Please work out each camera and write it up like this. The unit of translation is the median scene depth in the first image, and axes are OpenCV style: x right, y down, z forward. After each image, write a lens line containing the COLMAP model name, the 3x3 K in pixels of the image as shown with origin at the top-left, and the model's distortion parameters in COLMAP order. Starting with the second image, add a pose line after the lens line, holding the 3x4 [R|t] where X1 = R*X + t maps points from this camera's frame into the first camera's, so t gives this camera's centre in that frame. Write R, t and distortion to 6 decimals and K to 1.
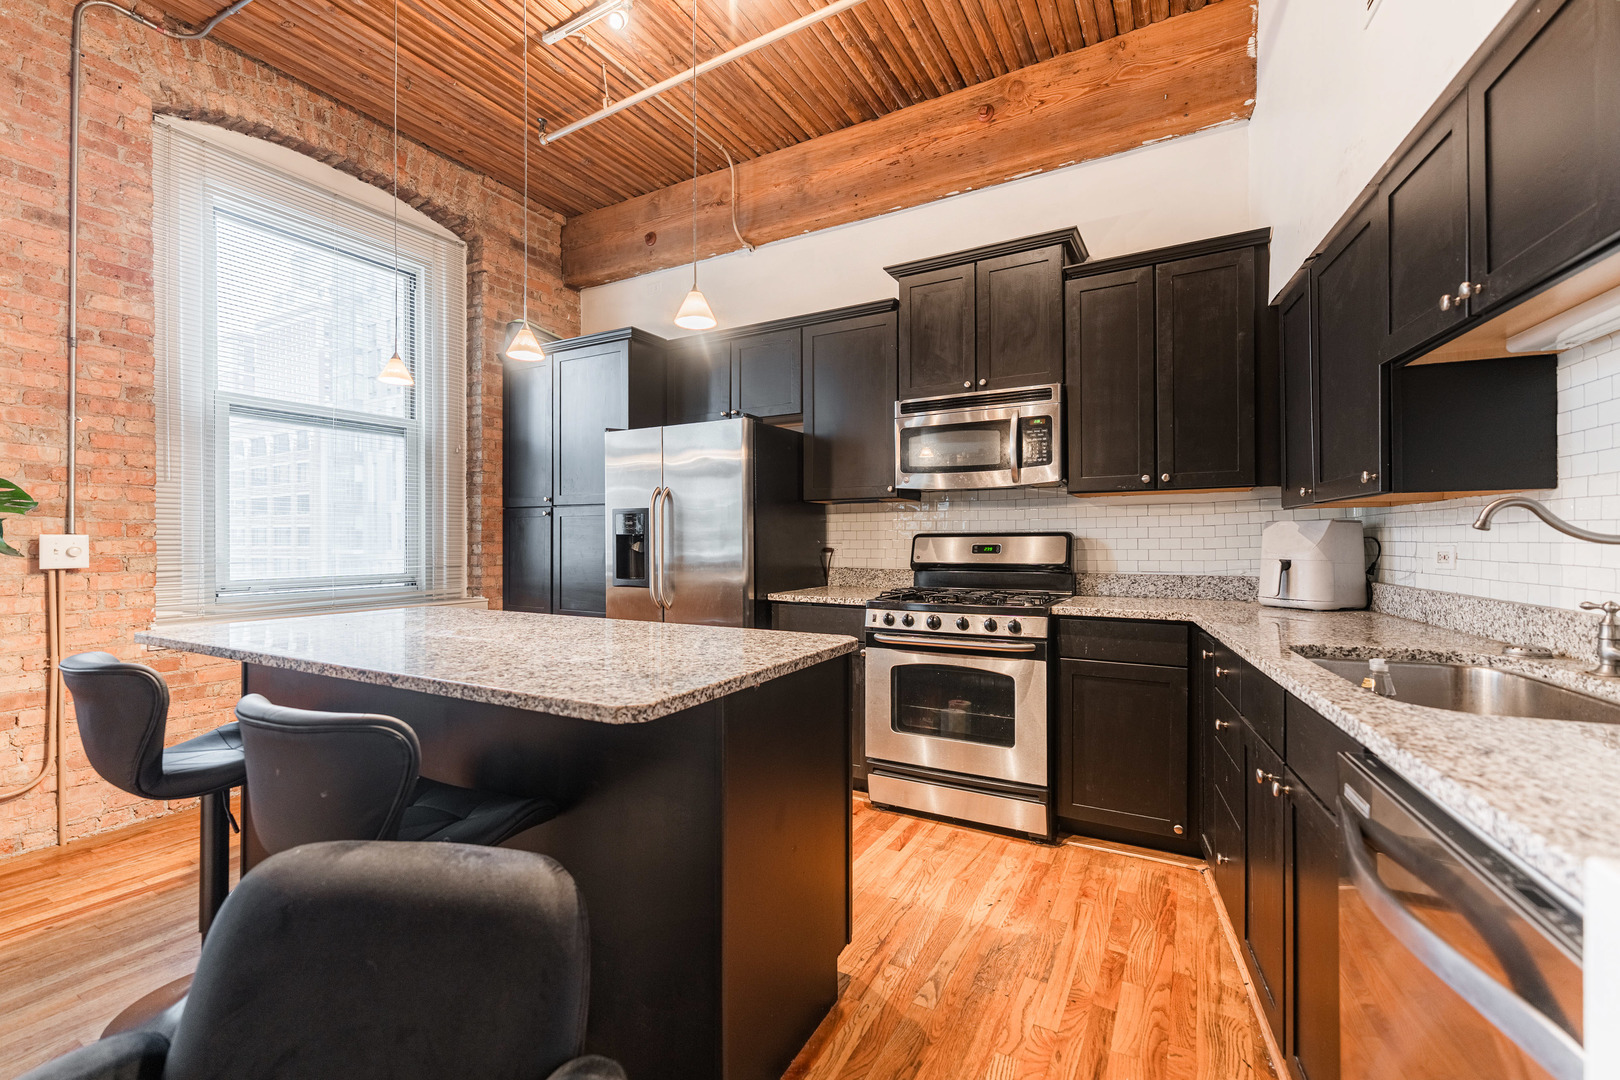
lens RADIAL K [[693.4, 0, 803.8], [0, 693.4, 537.6], [0, 0, 1]] dist [0.000046, -0.000052]
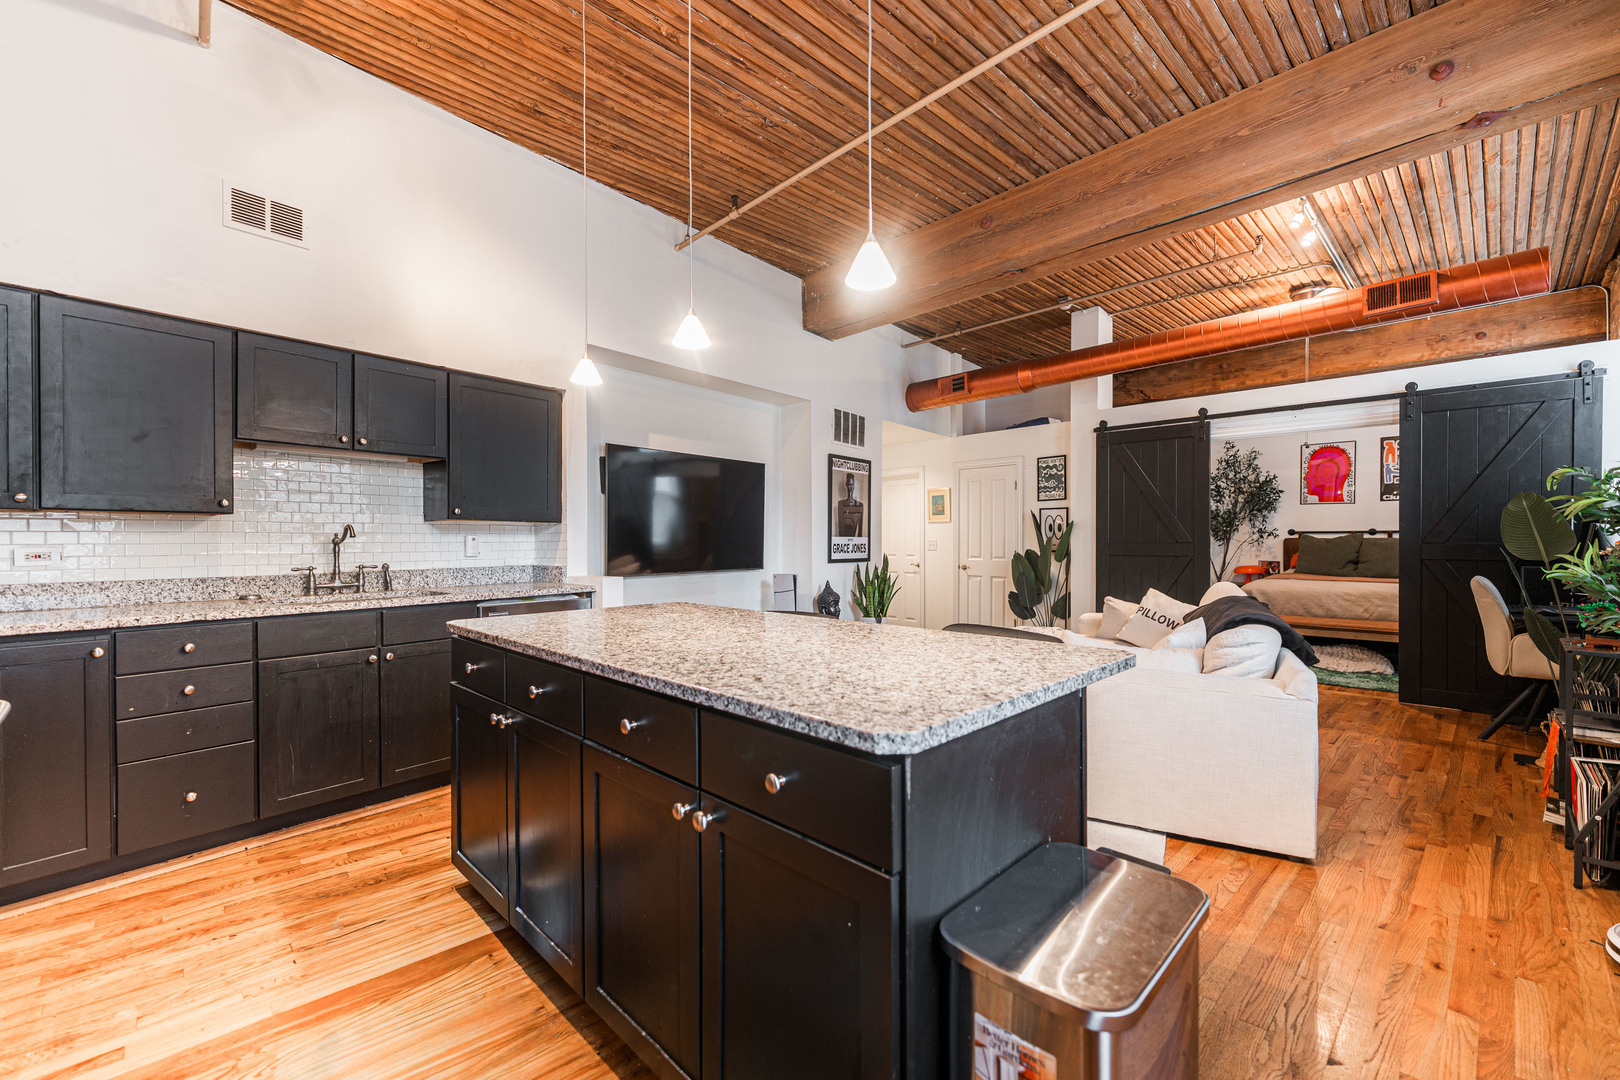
lens RADIAL K [[668.9, 0, 801.0], [0, 668.9, 545.5], [0, 0, 1]] dist [0.000522, -0.000047]
pose [[-0.957447, 0.000991, 0.288606, -0.509566], [0.003443, 0.999962, 0.007990, 0.002384], [-0.288587, 0.008644, -0.957415, 1.163172]]
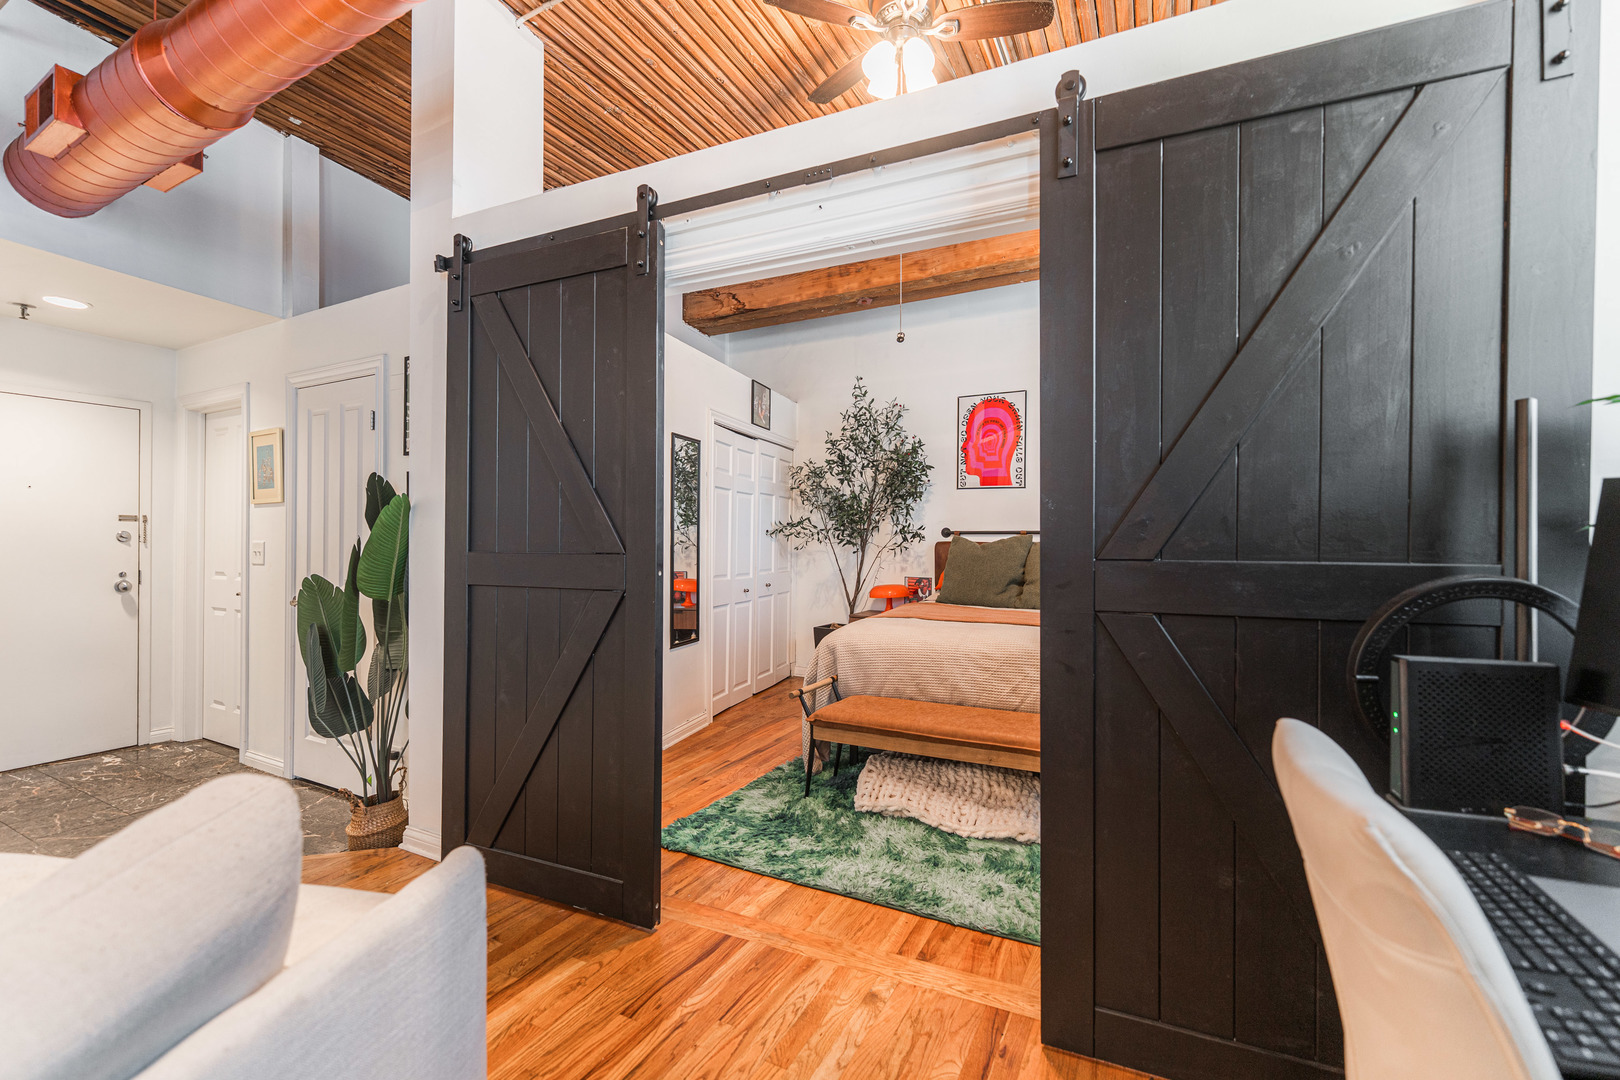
lens RADIAL K [[693.4, 0, 803.8], [0, 693.4, 537.6], [0, 0, 1]] dist [0.000046, -0.000052]
pose [[-0.999460, -0.001908, -0.032799, -1.165976], [-0.001746, 0.999986, -0.004981, 0.000132], [0.032808, -0.004921, -0.999450, -0.149433]]
